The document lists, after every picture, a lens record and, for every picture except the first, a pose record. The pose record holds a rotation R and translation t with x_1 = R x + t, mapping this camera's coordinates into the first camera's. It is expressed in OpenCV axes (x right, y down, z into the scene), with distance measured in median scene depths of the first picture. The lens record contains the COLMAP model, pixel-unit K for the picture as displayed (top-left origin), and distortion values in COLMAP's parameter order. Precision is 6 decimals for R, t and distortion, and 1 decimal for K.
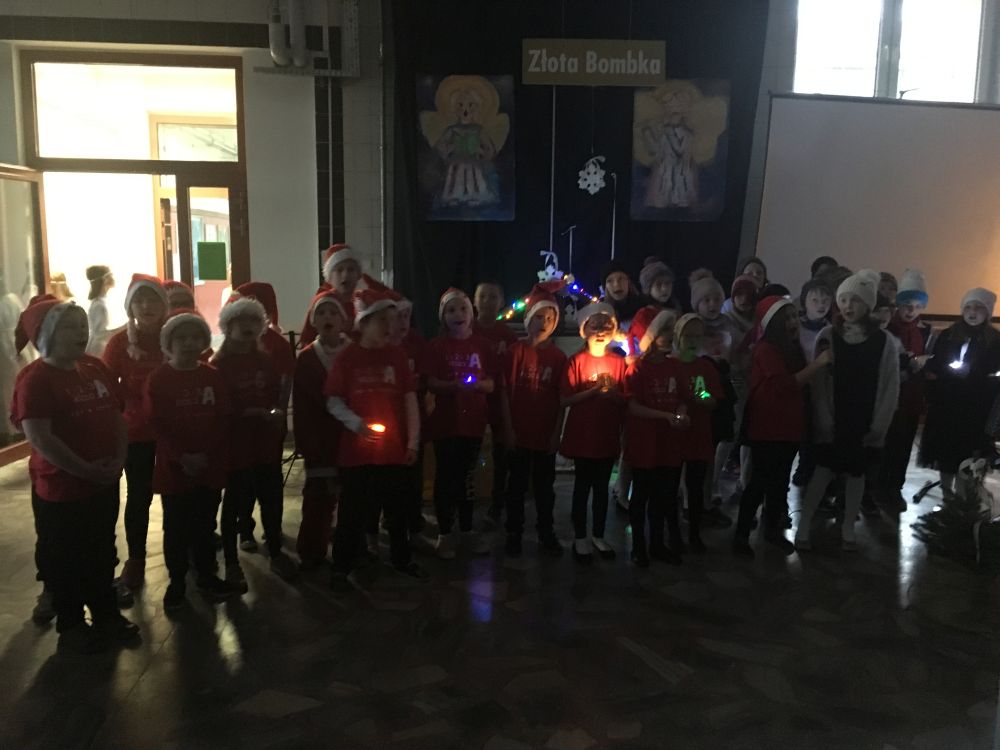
lens RADIAL K [[834.5, 0, 501.4], [0, 834.5, 374.2], [0, 0, 1]] dist [0.034528, -0.053251]
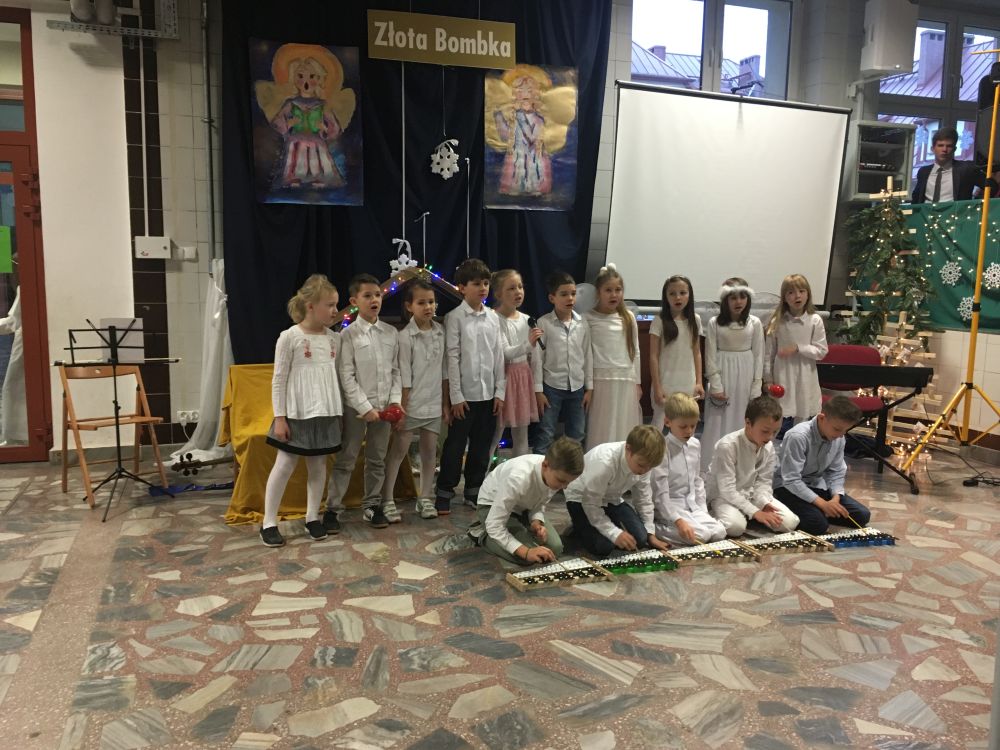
lens RADIAL K [[834.5, 0, 504.4], [0, 834.5, 373.7], [0, 0, 1]] dist [0.034528, -0.053251]
pose [[0.967842, -0.031014, 0.249641, -0.071209], [0.034994, 0.999321, -0.011520, 0.018495], [-0.249114, 0.019885, 0.968270, 0.070772]]
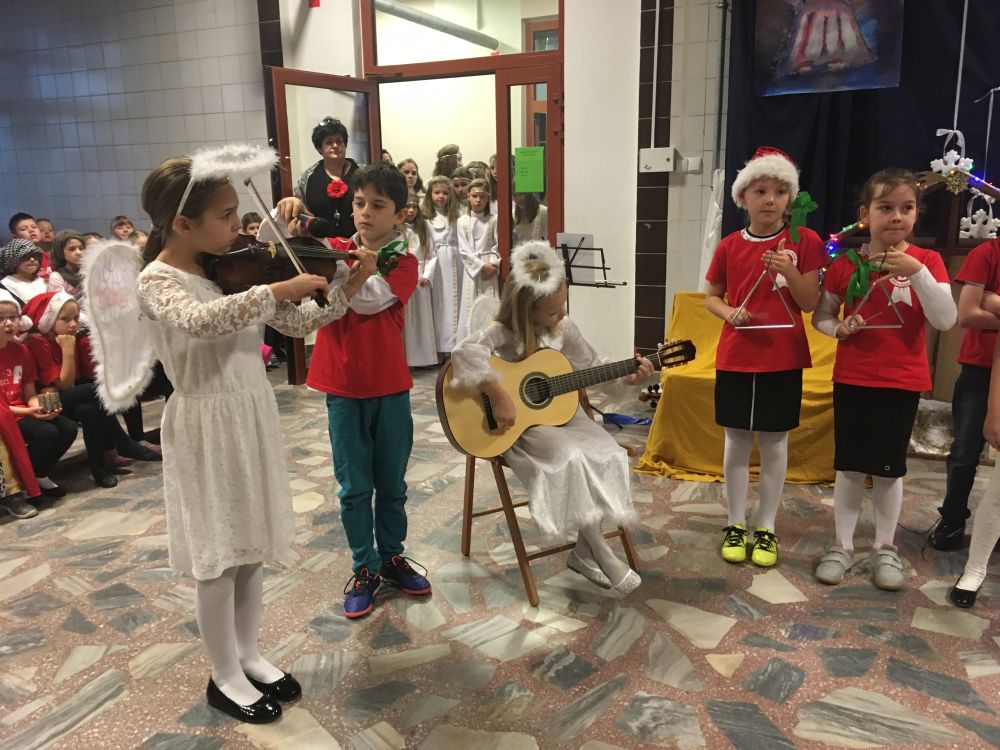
lens RADIAL K [[834.5, 0, 499.1], [0, 834.5, 380.2], [0, 0, 1]] dist [0.034528, -0.053251]
pose [[0.859250, 0.085439, -0.504370, 0.103716], [-0.045048, 0.994761, 0.091766, 0.008418], [0.509568, -0.056129, 0.858598, 0.229356]]
